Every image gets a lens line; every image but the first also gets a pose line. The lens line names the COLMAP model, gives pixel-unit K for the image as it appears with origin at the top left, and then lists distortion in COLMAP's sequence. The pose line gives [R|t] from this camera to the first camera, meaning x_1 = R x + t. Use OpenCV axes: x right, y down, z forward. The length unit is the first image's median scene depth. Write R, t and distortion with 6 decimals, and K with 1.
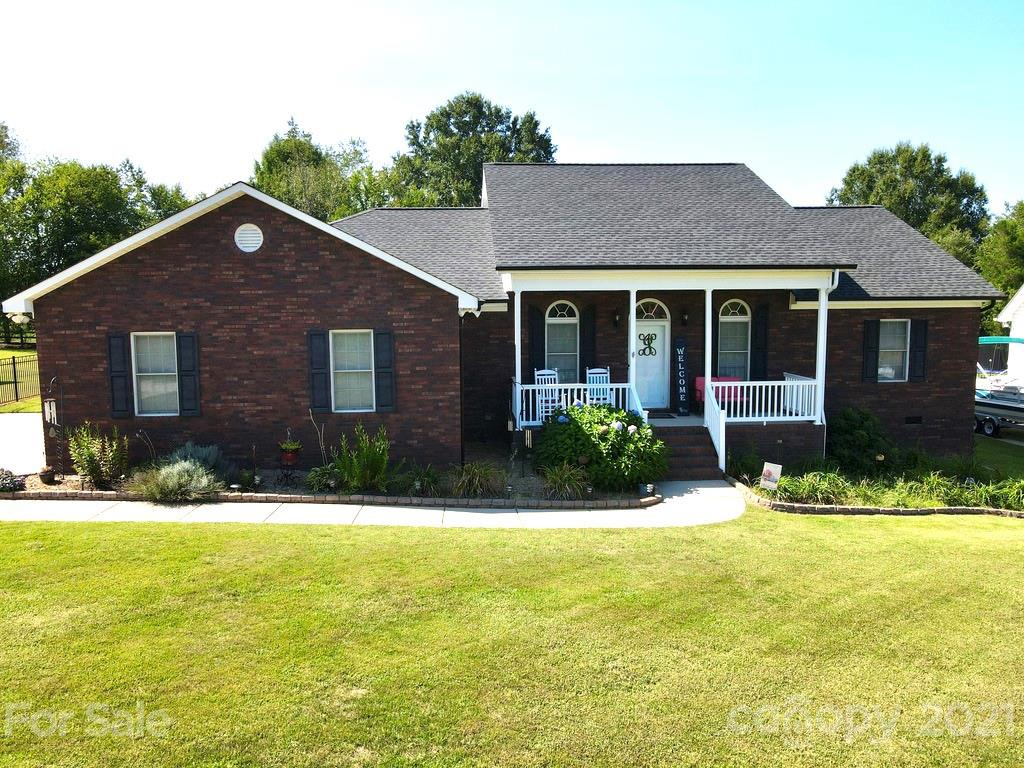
lens RADIAL K [[750.5, 0, 507.4], [0, 750.5, 383.9], [0, 0, 1]] dist [-0.000983, 0.009476]
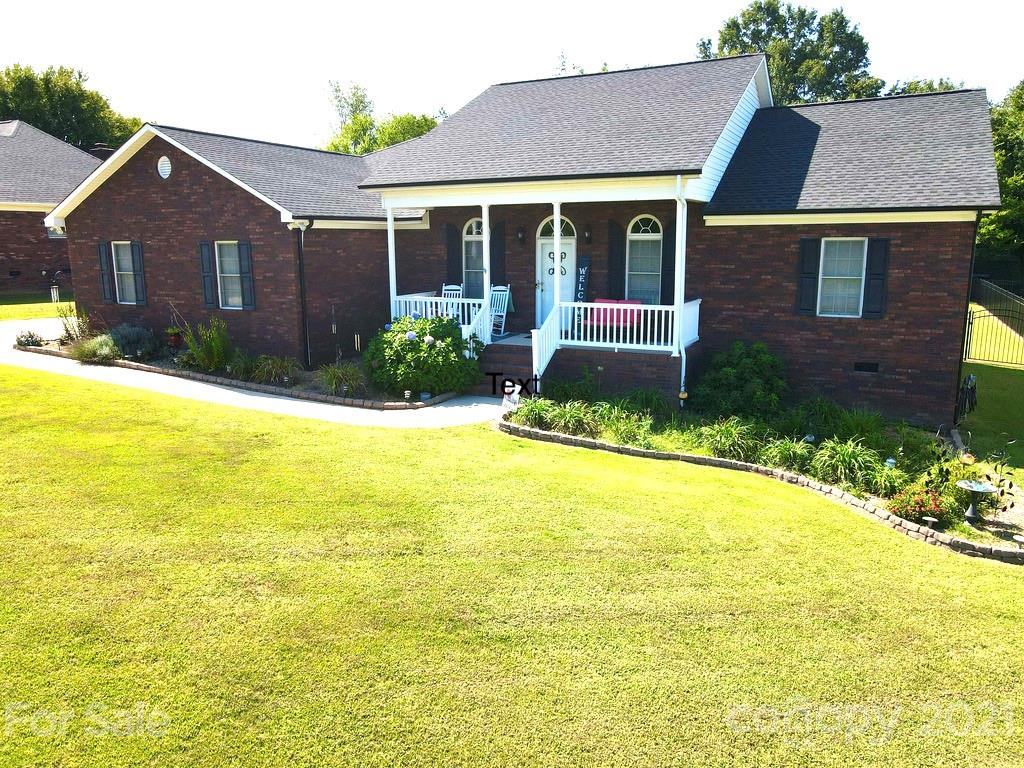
lens RADIAL K [[750.5, 0, 507.4], [0, 750.5, 383.9], [0, 0, 1]] dist [-0.000983, 0.009476]
pose [[0.860570, 0.099795, -0.499461, 0.823847], [-0.056532, 0.993273, 0.101056, 0.009897], [0.506186, -0.058731, 0.860422, 0.167247]]
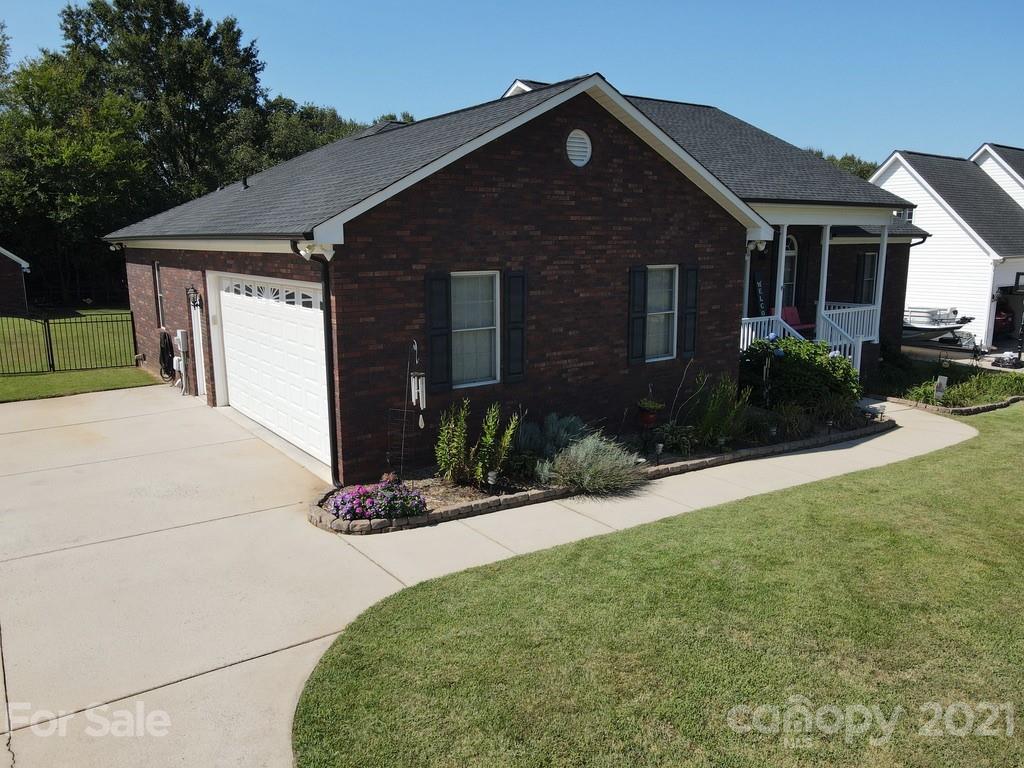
lens RADIAL K [[750.5, 0, 507.4], [0, 750.5, 383.9], [0, 0, 1]] dist [-0.000983, 0.009476]
pose [[0.854041, -0.093593, 0.511717, -0.817717], [0.054515, 0.994368, 0.090887, -0.024781], [-0.517341, -0.049725, 0.854334, 0.352263]]
